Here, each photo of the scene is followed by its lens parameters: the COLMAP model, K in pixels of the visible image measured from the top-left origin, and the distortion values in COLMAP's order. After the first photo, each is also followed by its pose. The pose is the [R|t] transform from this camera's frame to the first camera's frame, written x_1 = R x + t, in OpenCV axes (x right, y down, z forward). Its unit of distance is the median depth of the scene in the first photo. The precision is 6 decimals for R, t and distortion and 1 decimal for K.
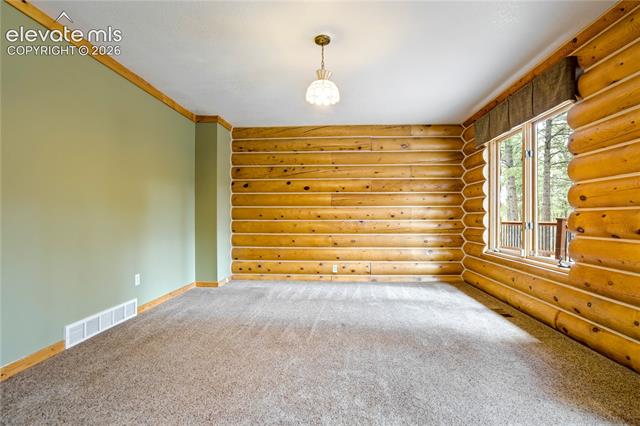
lens RADIAL K [[298.4, 0, 322.6], [0, 298.4, 216.2], [0, 0, 1]] dist [-0.038665, 0.019502]
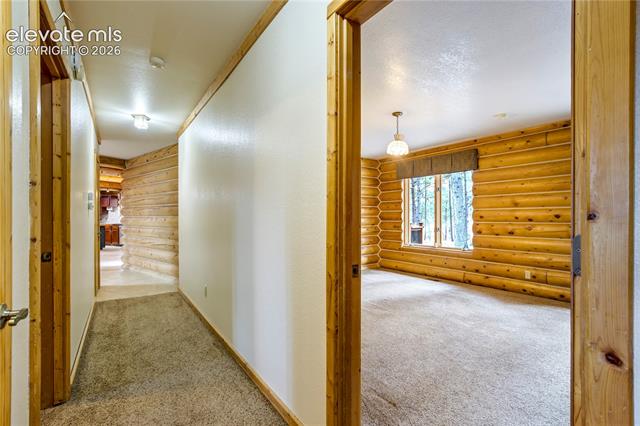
lens RADIAL K [[298.4, 0, 322.6], [0, 298.4, 216.2], [0, 0, 1]] dist [-0.038665, 0.019502]
pose [[0.786896, -0.002818, 0.617080, -1.023665], [0.002664, 0.999996, 0.001169, -0.056169], [-0.617080, 0.000725, 0.786900, 0.017389]]
